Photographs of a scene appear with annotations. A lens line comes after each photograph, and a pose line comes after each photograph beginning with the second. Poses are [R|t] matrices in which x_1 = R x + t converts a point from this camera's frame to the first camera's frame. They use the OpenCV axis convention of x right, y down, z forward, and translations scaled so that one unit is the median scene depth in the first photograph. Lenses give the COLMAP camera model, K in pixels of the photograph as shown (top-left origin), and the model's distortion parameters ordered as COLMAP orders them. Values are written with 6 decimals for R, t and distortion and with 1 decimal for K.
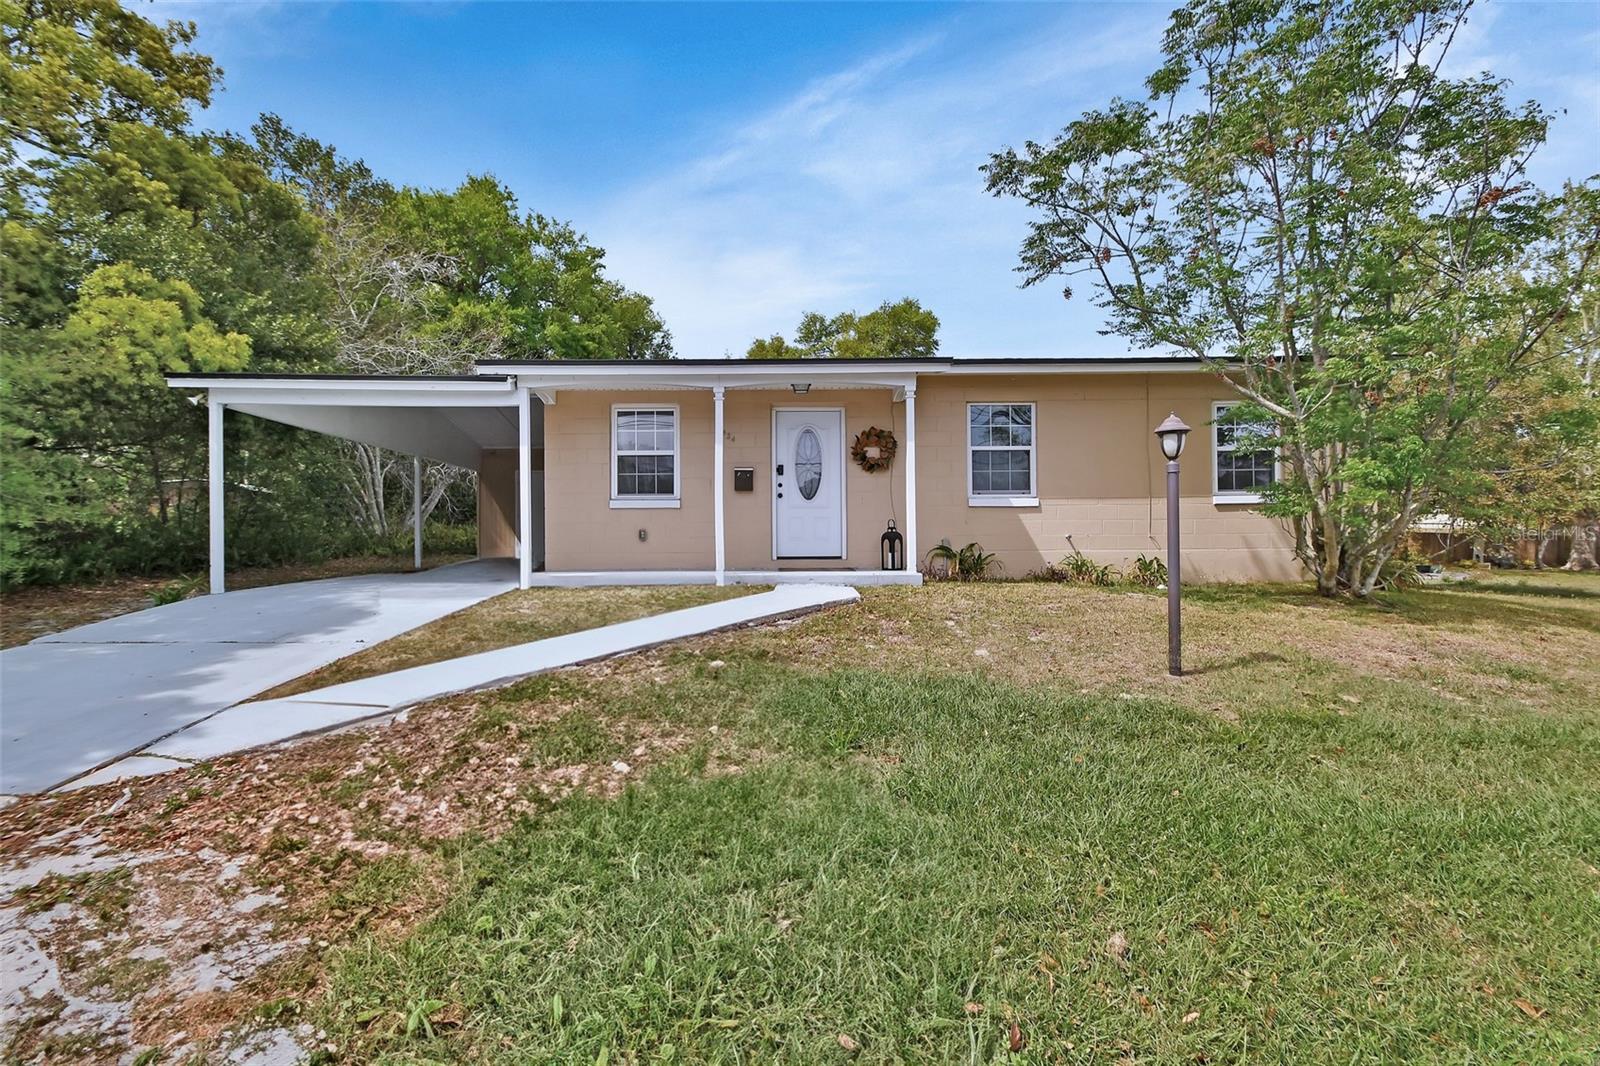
lens RADIAL K [[750.8, 0, 791.7], [0, 750.8, 526.2], [0, 0, 1]] dist [0.000738, -0.000071]
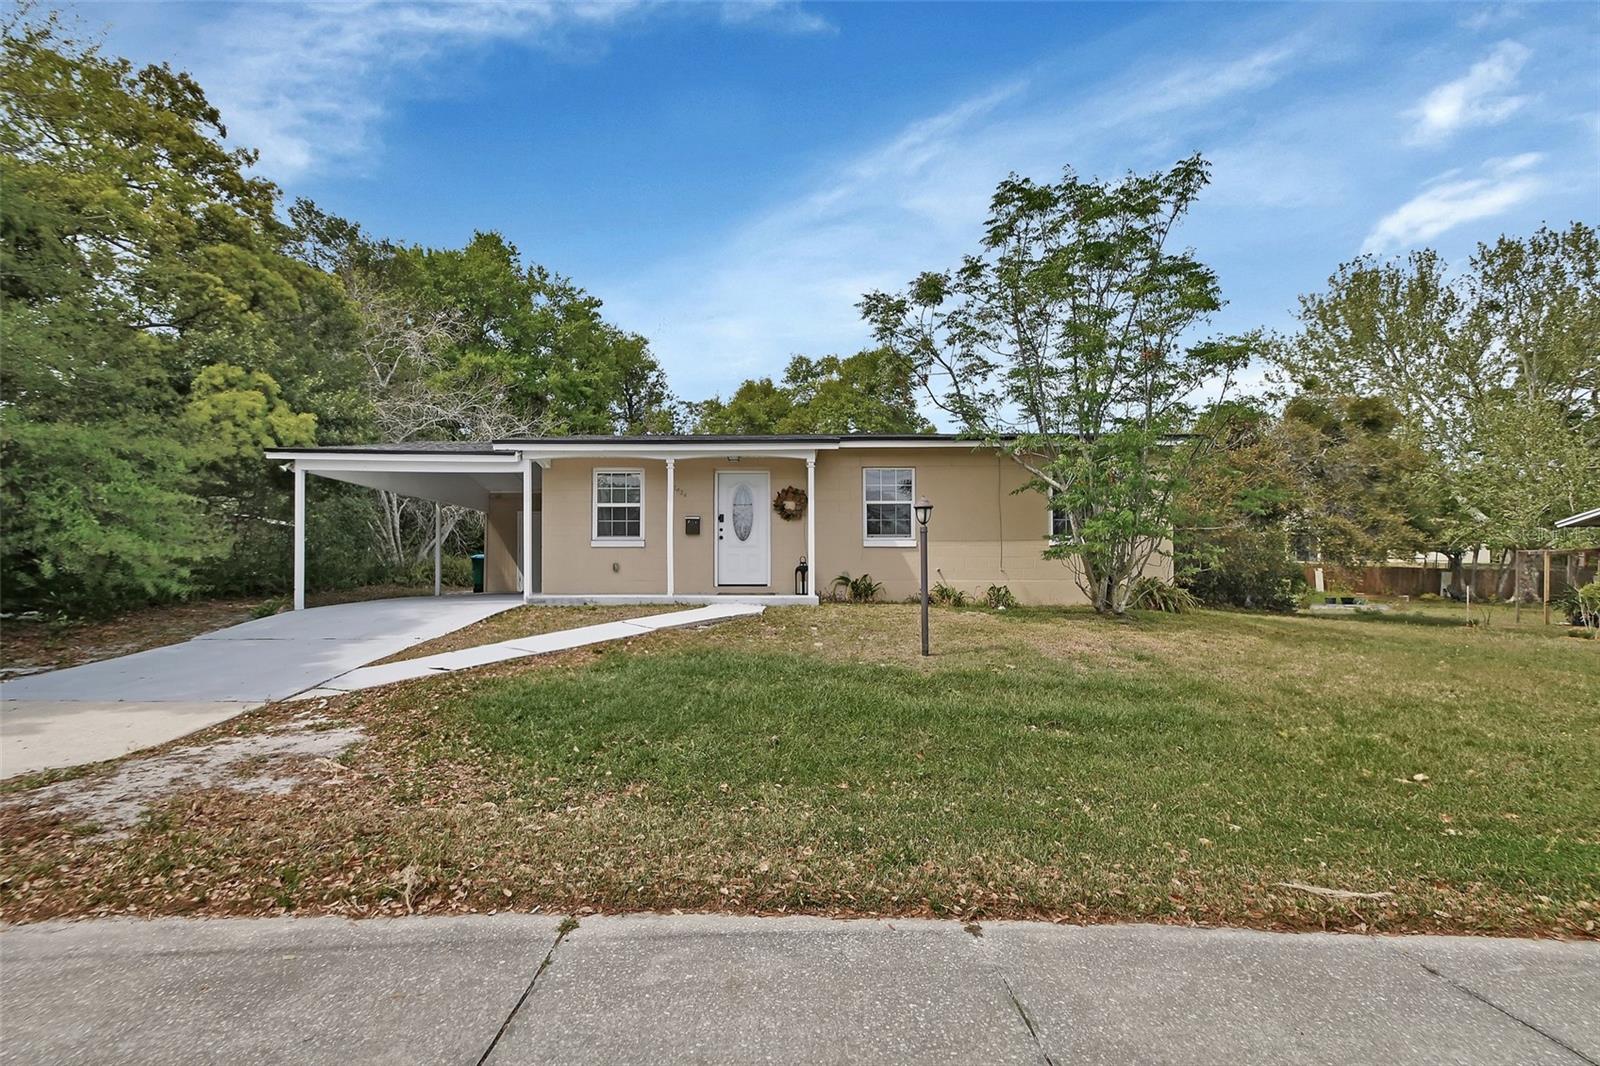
lens RADIAL K [[790.7, 0, 800.0], [0, 790.7, 533.0], [0, 0, 1]] dist [0.037463, 0.000159]
pose [[0.999974, 0.002841, -0.006570, 0.133342], [-0.003020, 0.999620, -0.027410, -0.011380], [0.006490, 0.027429, 0.999603, -0.389815]]
